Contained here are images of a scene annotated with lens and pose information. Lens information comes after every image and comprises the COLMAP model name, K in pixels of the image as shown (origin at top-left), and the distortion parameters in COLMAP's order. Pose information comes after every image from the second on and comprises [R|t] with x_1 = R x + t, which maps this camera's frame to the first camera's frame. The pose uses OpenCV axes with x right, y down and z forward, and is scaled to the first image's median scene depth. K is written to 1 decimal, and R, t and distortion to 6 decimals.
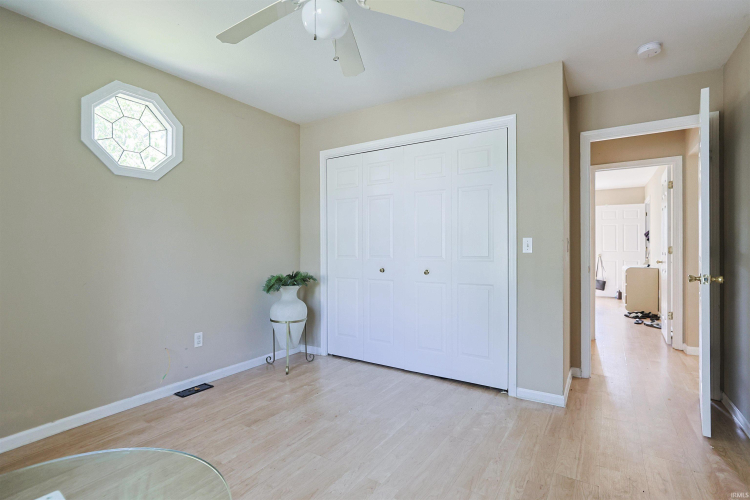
lens RADIAL K [[367.9, 0, 380.6], [0, 367.9, 246.9], [0, 0, 1]] dist [-0.010904, 0.011671]
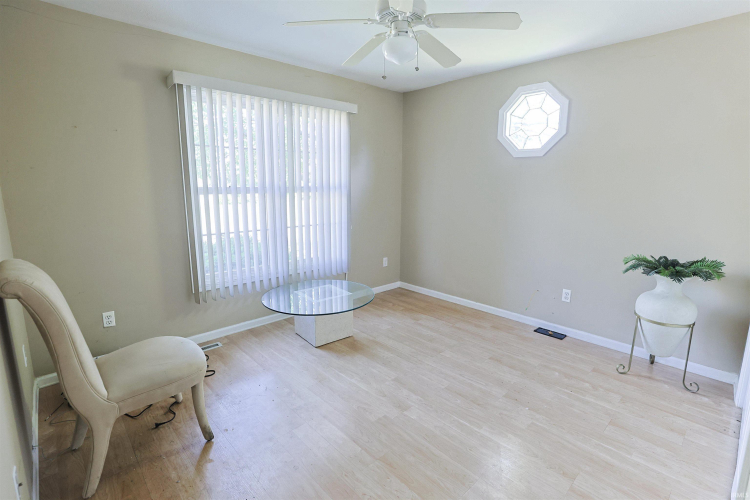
lens RADIAL K [[367.9, 0, 380.6], [0, 367.9, 246.9], [0, 0, 1]] dist [-0.010904, 0.011671]
pose [[-0.259584, 0.173888, -0.949936, 0.787546], [0.000444, 0.983677, 0.179943, -0.108204], [0.965720, 0.046289, -0.255424, 0.841871]]
